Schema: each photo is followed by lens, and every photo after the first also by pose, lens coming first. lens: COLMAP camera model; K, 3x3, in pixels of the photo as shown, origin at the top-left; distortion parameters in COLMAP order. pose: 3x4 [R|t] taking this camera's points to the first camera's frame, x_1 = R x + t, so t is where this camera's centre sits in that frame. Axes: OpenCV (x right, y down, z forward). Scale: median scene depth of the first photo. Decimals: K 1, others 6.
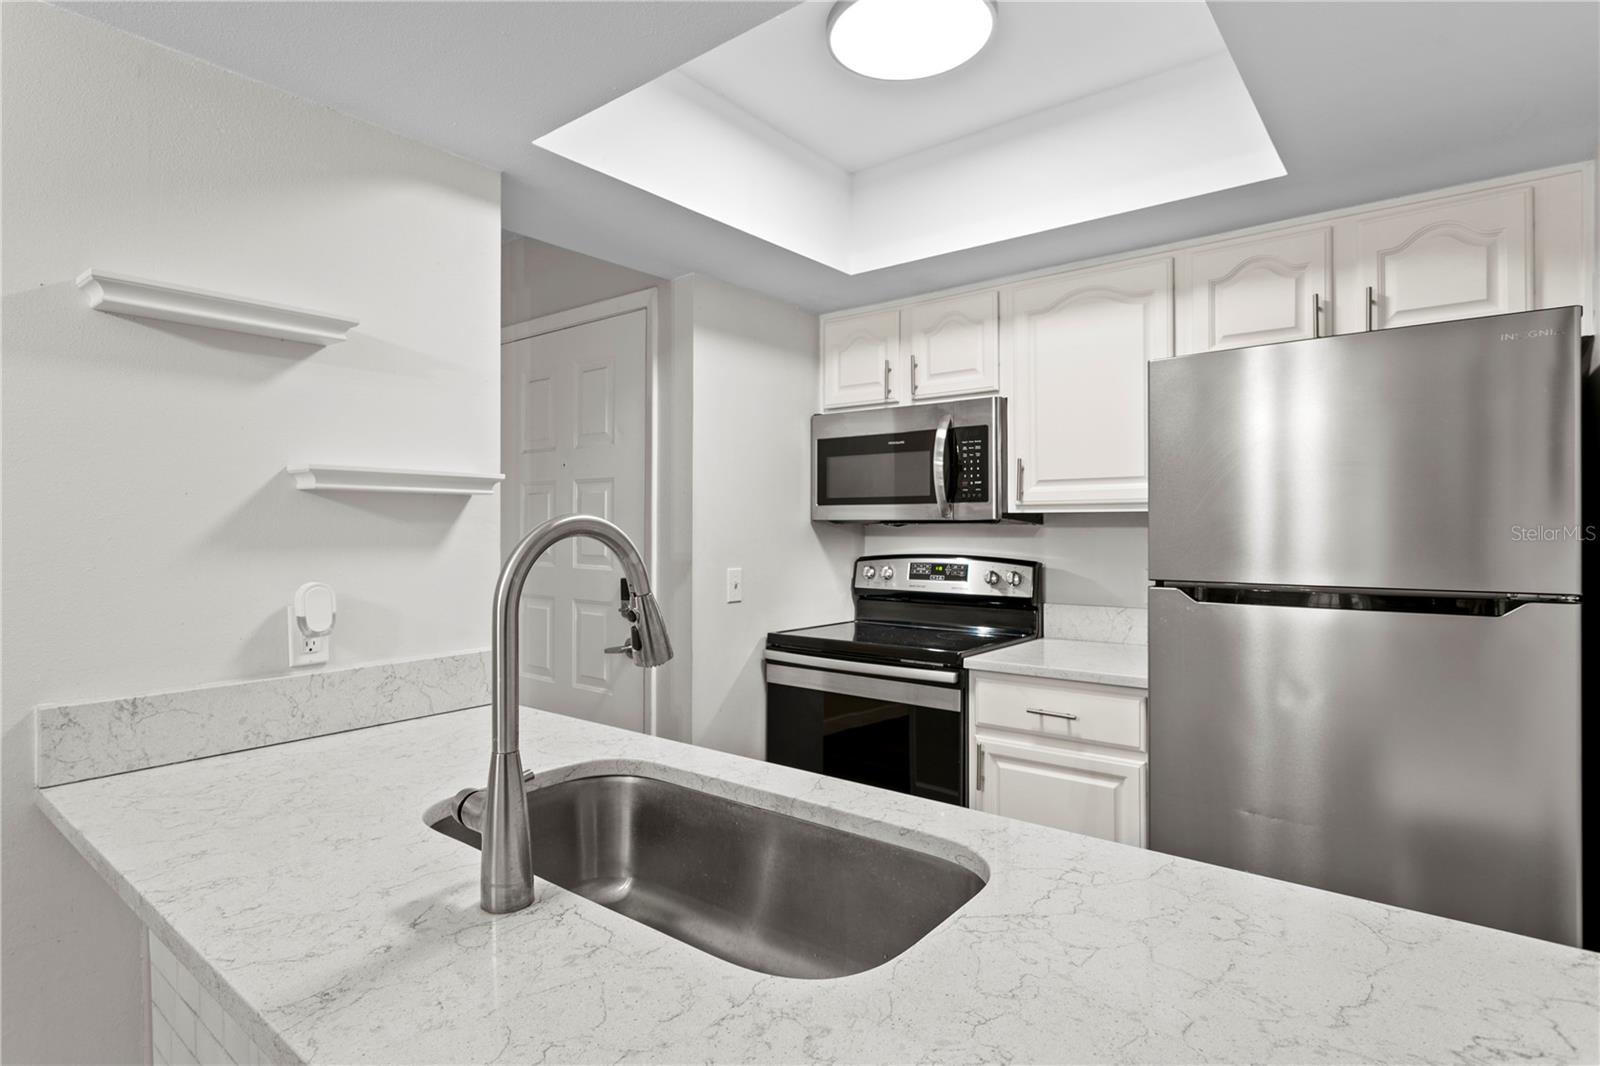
lens RADIAL K [[822.7, 0, 781.3], [0, 822.7, 527.4], [0, 0, 1]] dist [-0.002015, 0.007931]
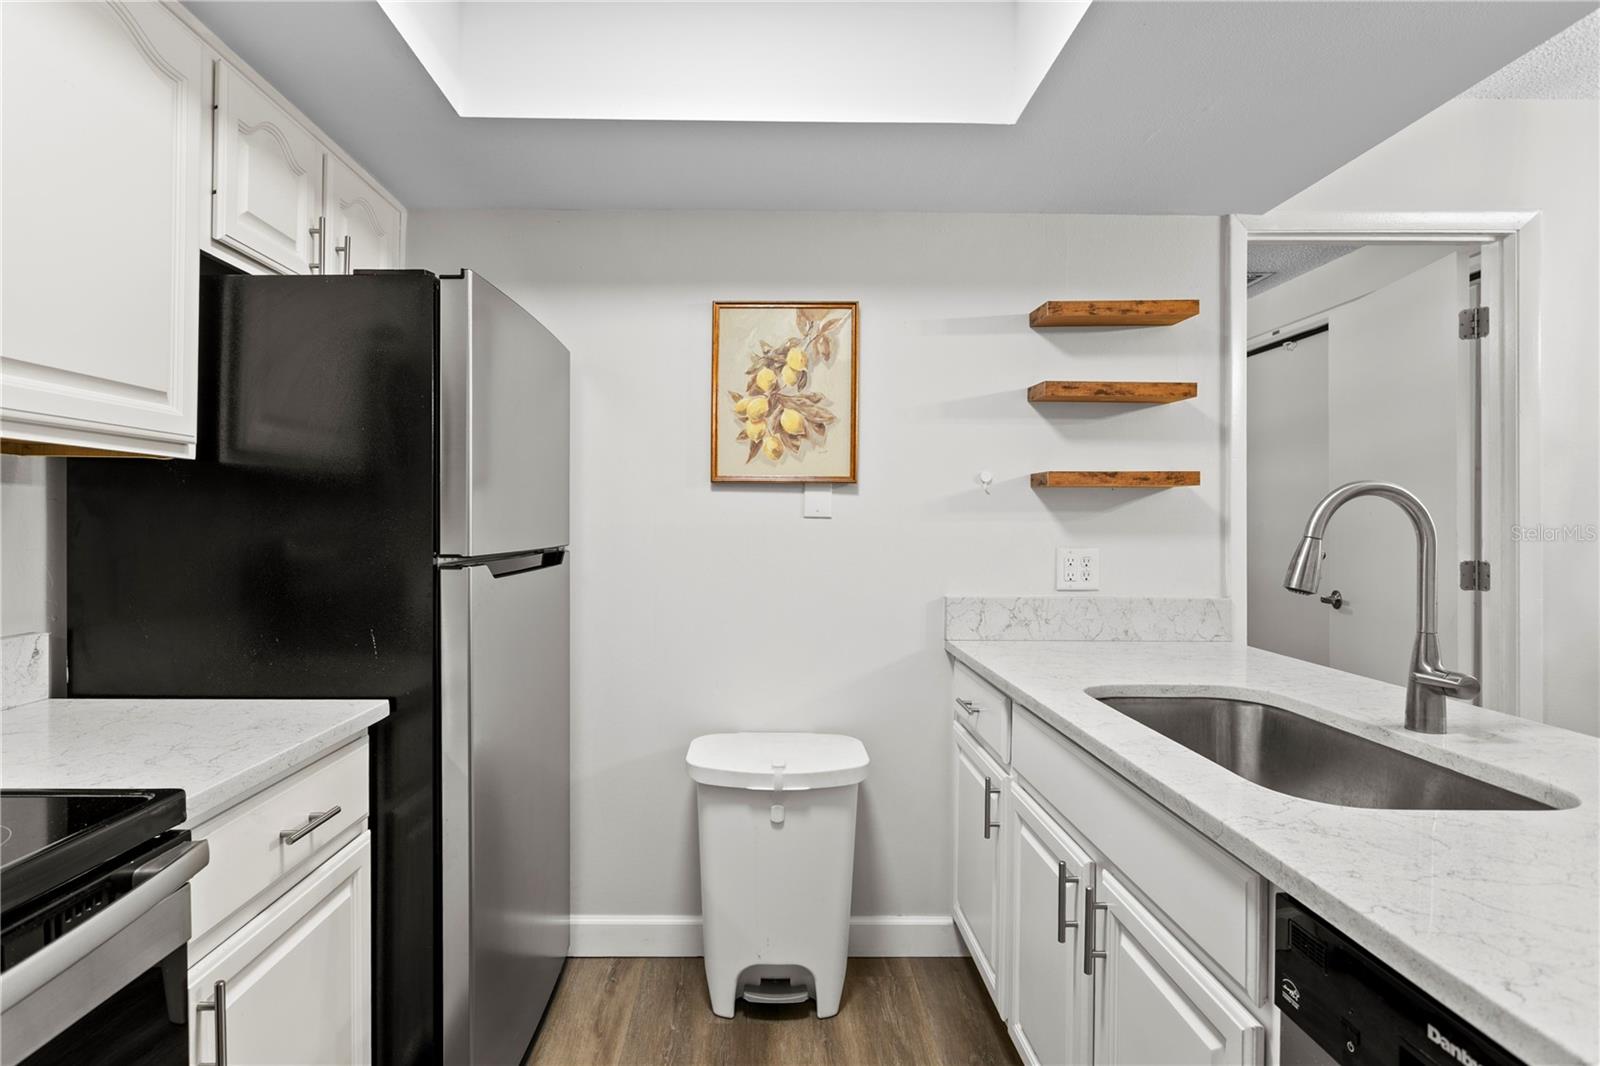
lens RADIAL K [[822.7, 0, 791.2], [0, 822.7, 518.7], [0, 0, 1]] dist [-0.002015, 0.007931]
pose [[-0.654752, 0.004383, 0.755831, -0.232473], [-0.003525, 0.999955, -0.008852, 0.025496], [-0.755836, -0.008460, -0.654707, 0.930355]]
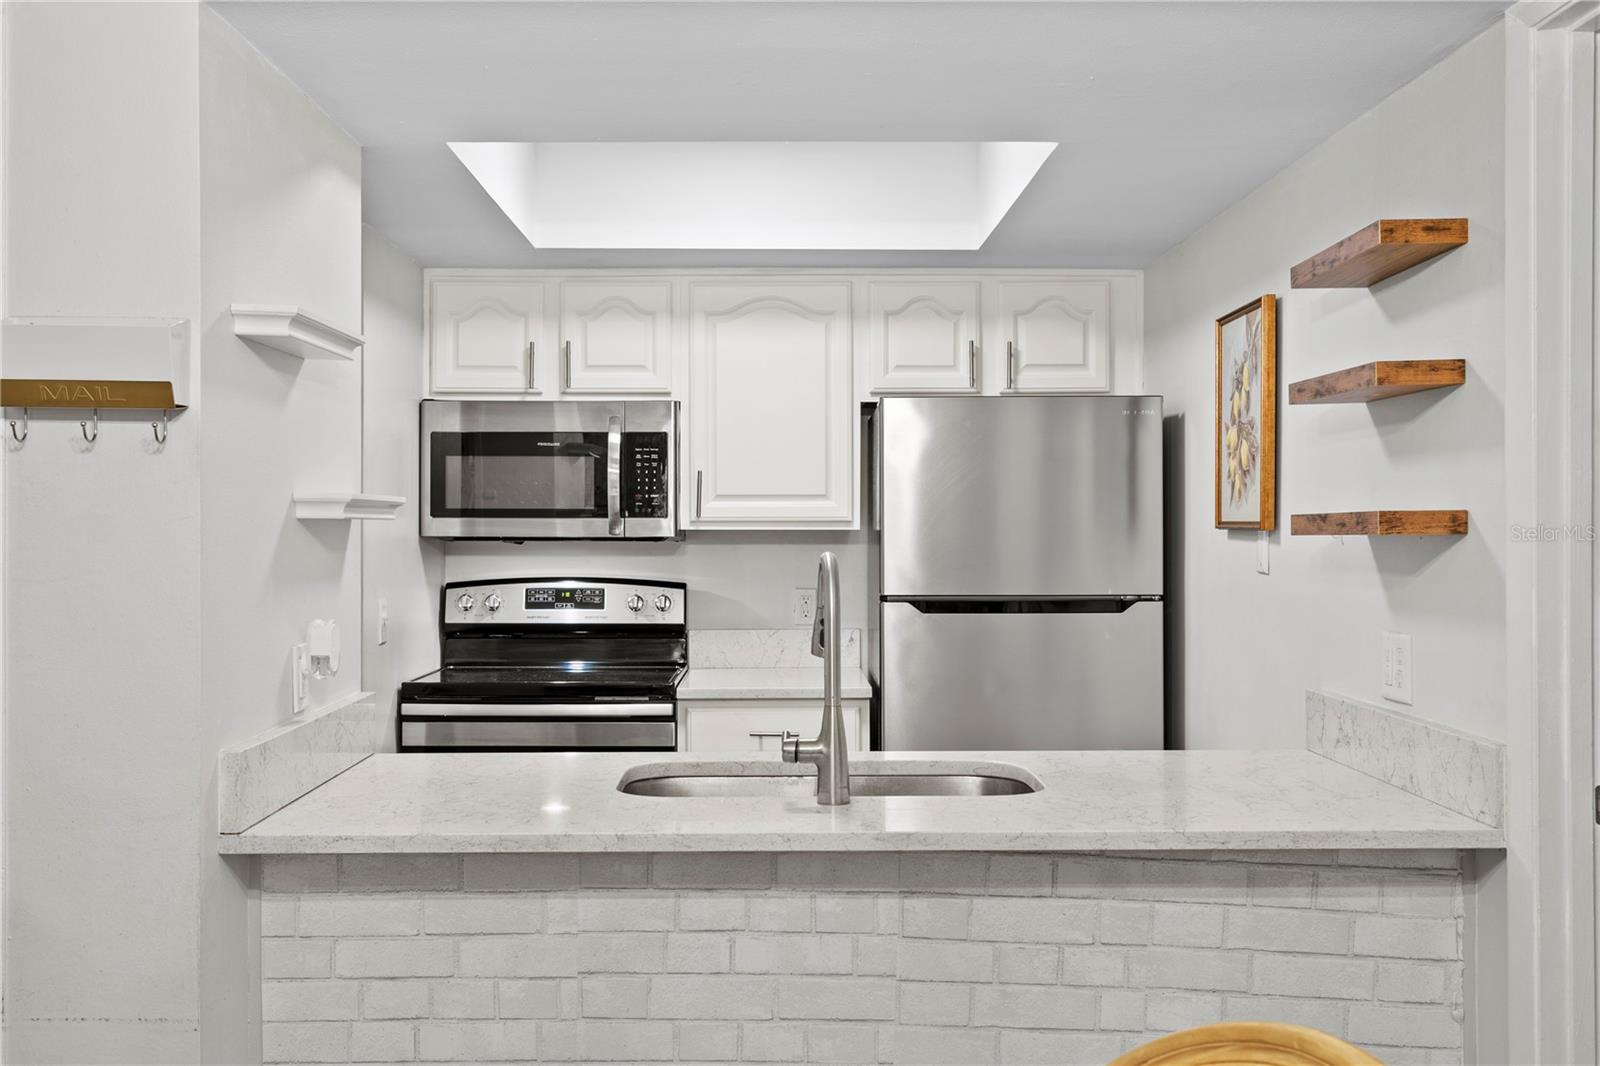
lens RADIAL K [[1568.3, 0, 757.9], [0, 1568.3, 529.9], [0, 0, 1]] dist [0.010901, 0.000000]
pose [[0.776384, -0.001058, 0.630259, -0.738342], [-0.001038, 0.999995, 0.002957, -0.022178], [-0.630259, -0.002950, 0.776380, -0.387064]]
